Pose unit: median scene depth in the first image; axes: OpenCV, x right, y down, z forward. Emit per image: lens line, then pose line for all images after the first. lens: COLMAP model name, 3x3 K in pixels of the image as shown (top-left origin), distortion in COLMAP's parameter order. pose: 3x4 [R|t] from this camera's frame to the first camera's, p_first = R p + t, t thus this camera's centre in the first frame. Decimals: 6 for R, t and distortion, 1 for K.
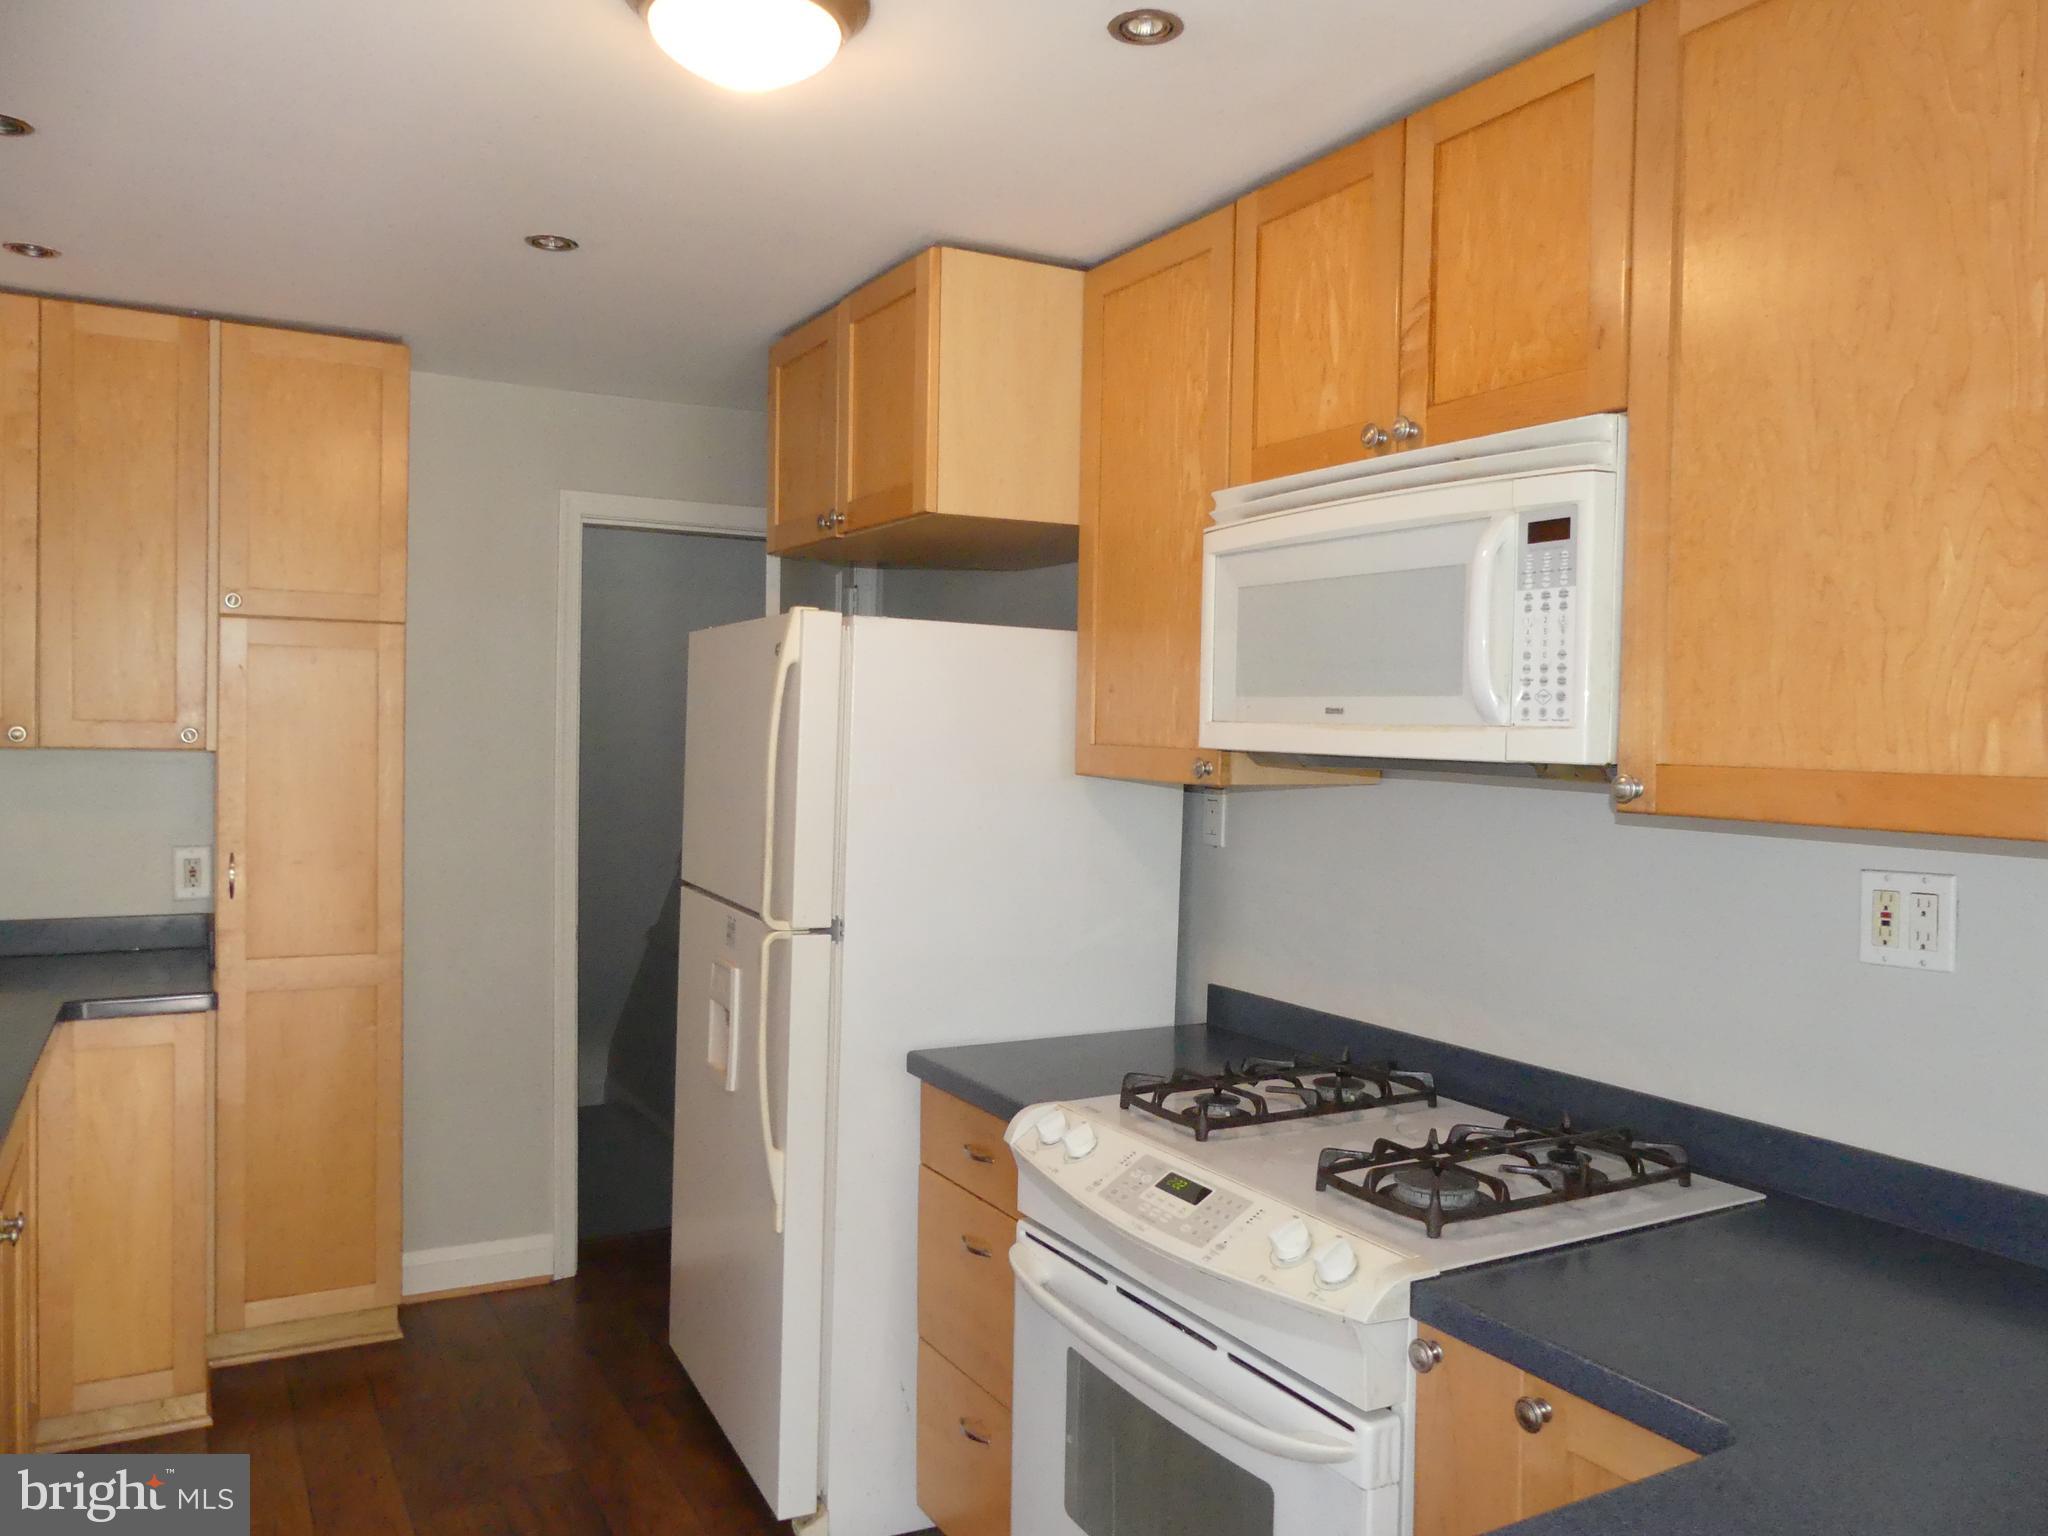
lens RADIAL K [[1528.5, 0, 1033.7], [0, 1528.5, 772.5], [0, 0, 1]] dist [-0.007050, 0.001943]
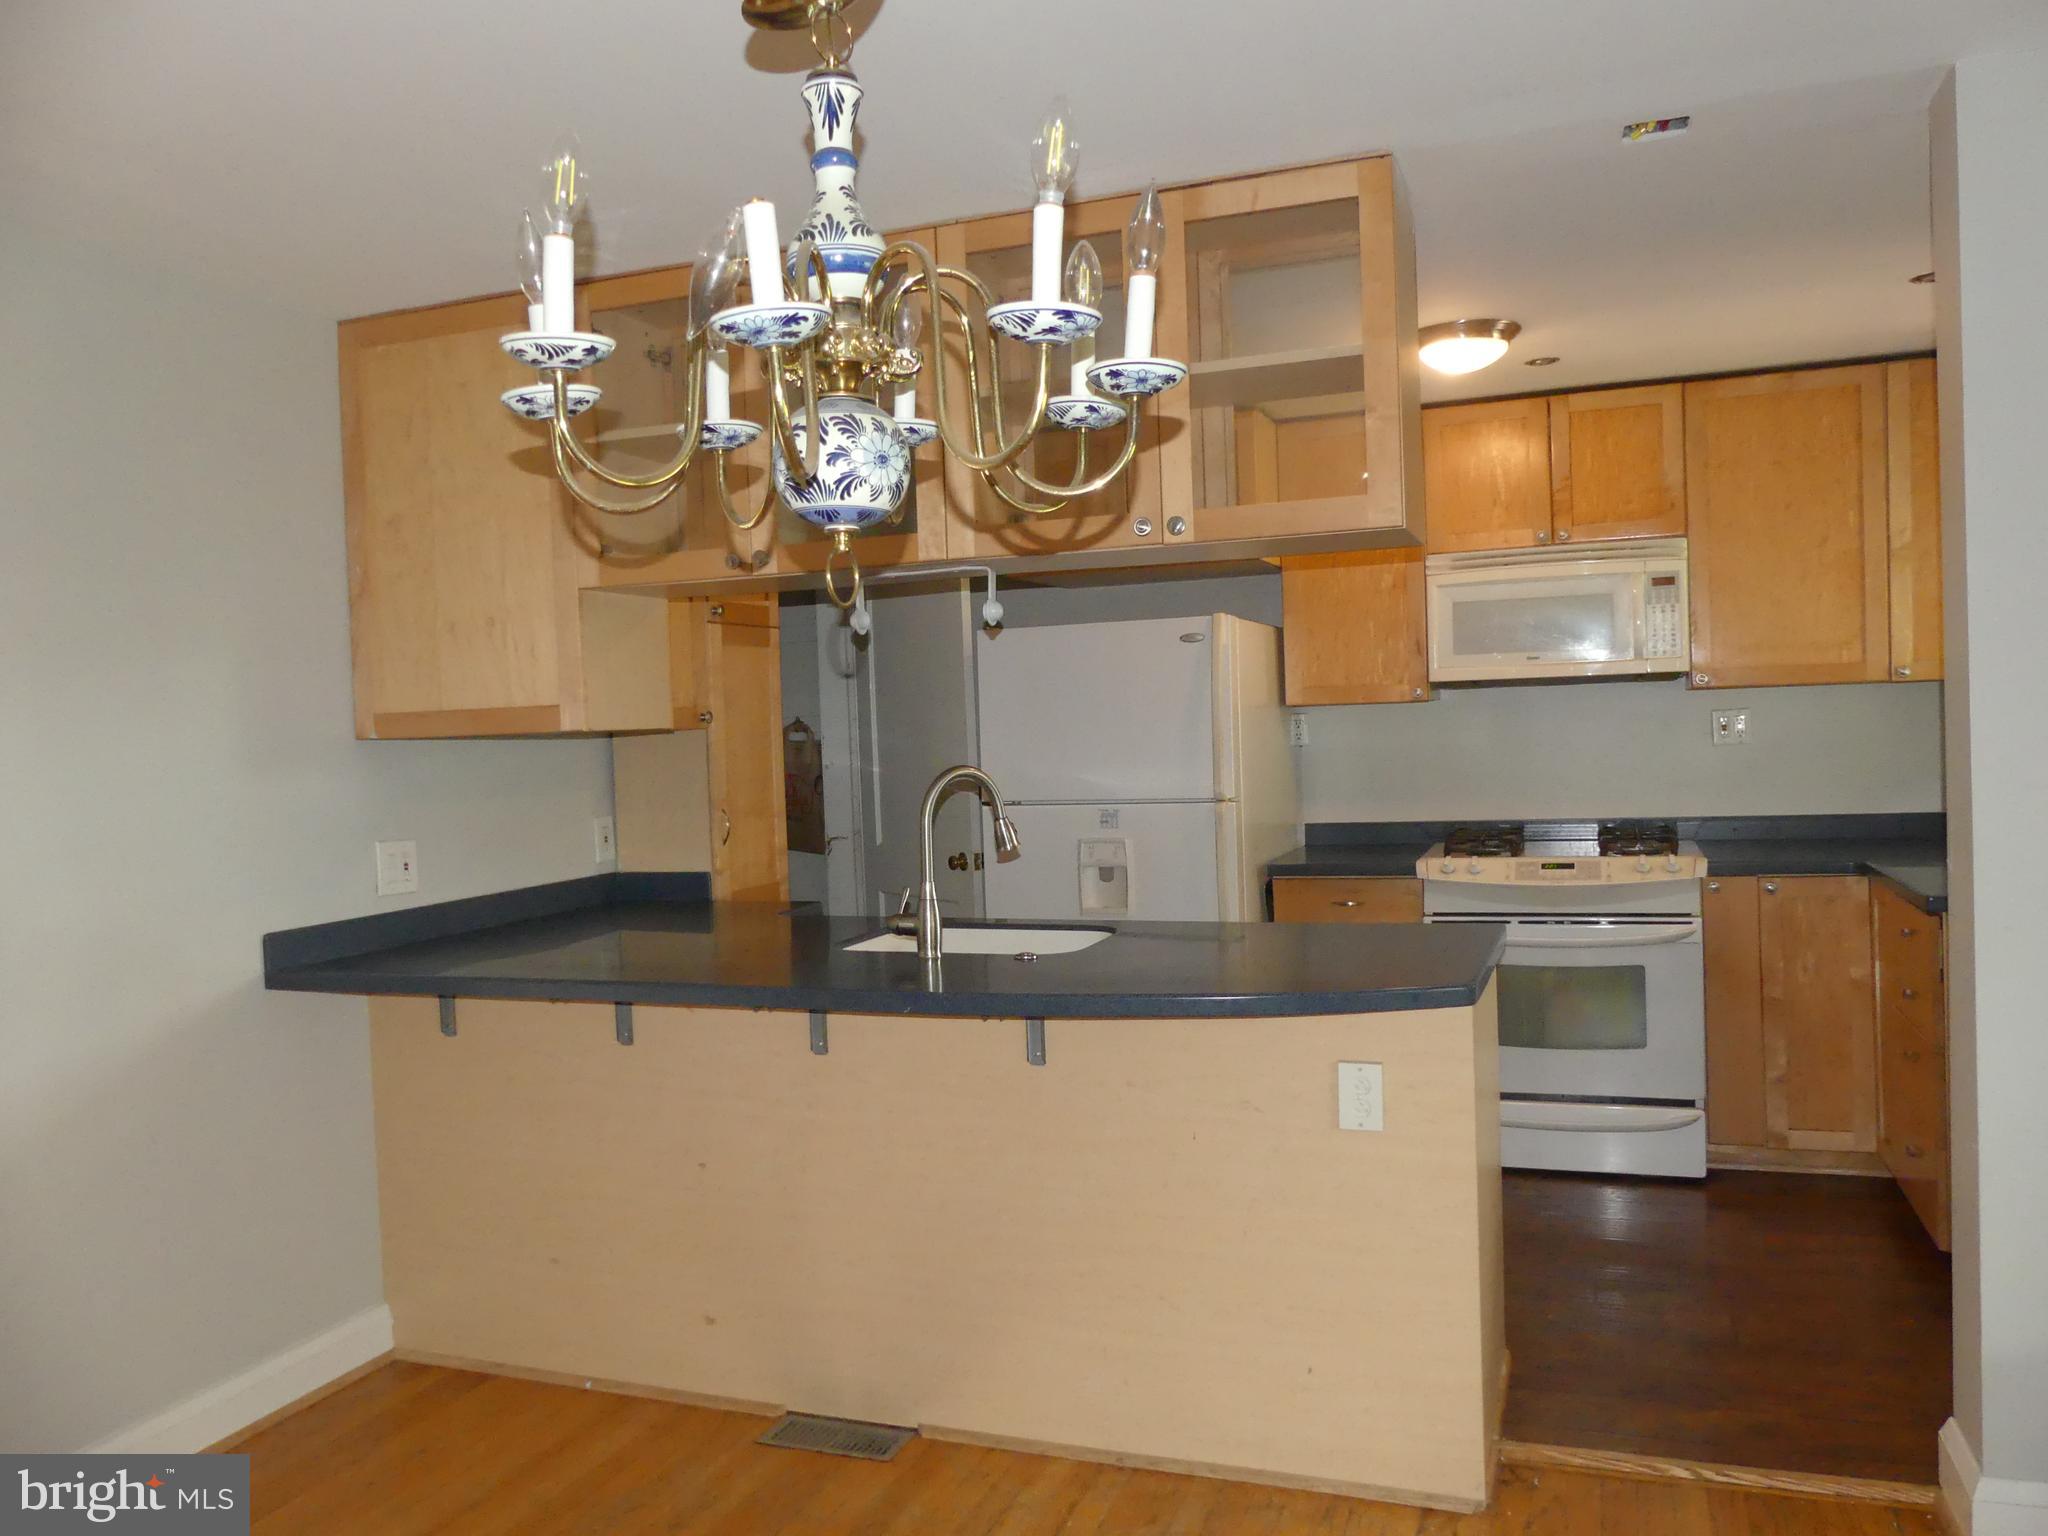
lens RADIAL K [[1528.5, 0, 1033.7], [0, 1528.5, 772.5], [0, 0, 1]] dist [-0.007050, 0.001943]
pose [[0.761415, -0.072036, 0.644250, -2.078506], [0.074762, 0.996934, 0.023113, 0.022361], [-0.643940, 0.030567, 0.764465, -0.259657]]
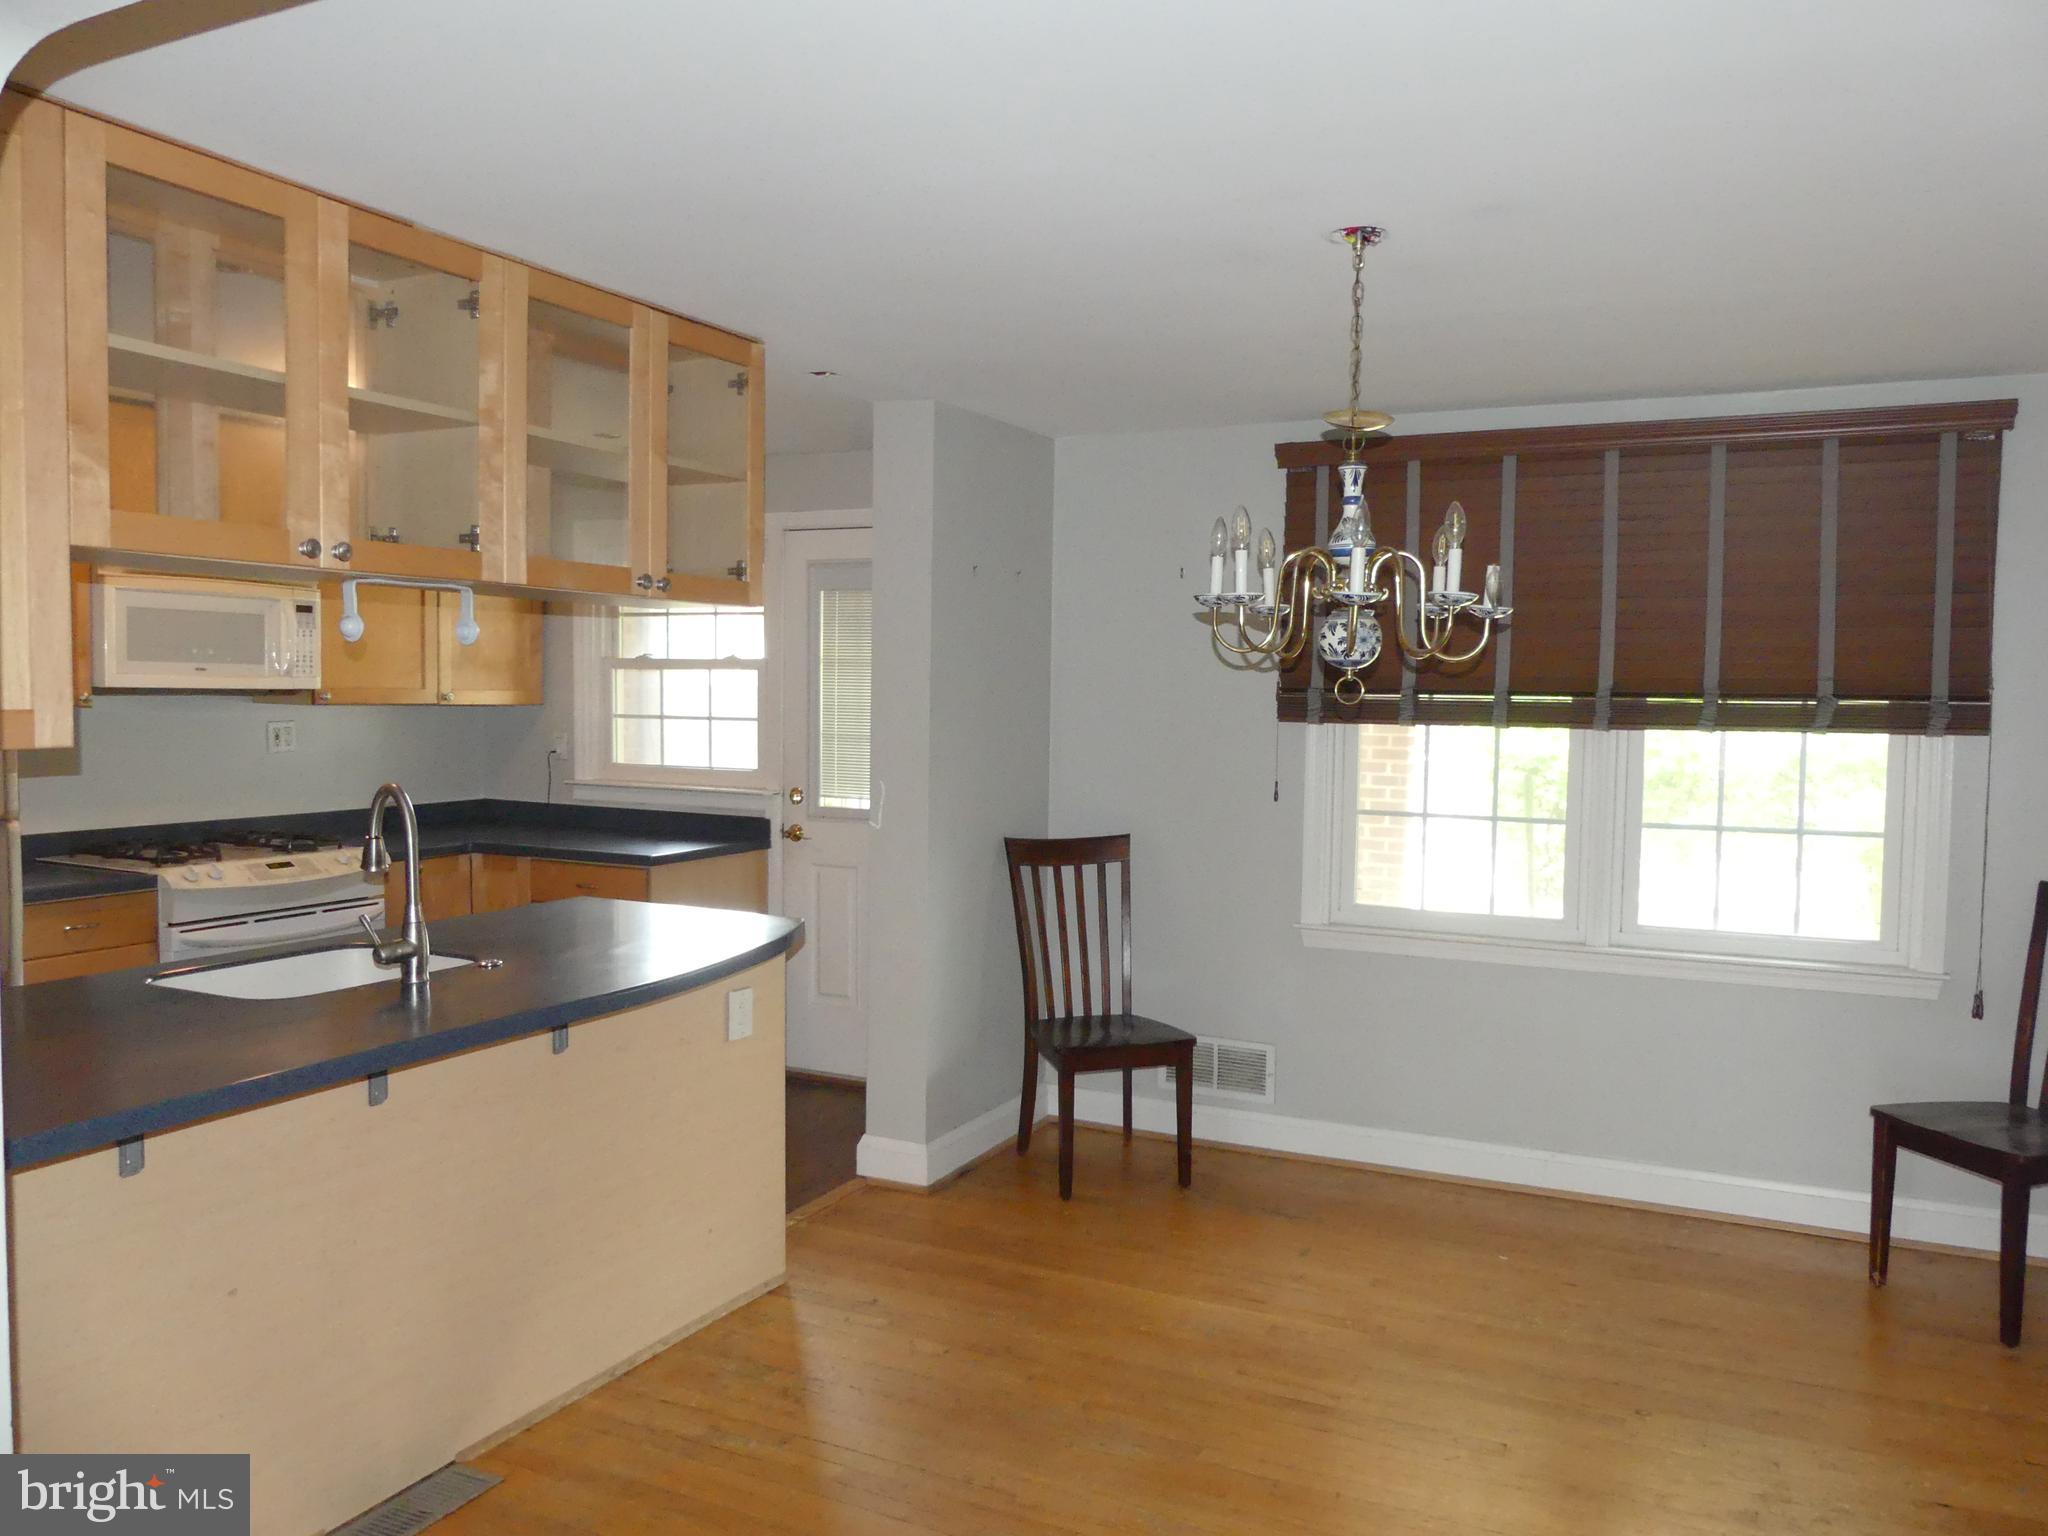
lens RADIAL K [[1538.2, 0, 1032.1], [0, 1538.2, 764.7], [0, 0, 1]] dist [-0.018640, 0.002386]
pose [[-0.550178, -0.072531, 0.831891, -2.786992], [-0.002581, 0.996364, 0.085164, -0.112459], [-0.835043, 0.044708, -0.548365, 1.416538]]
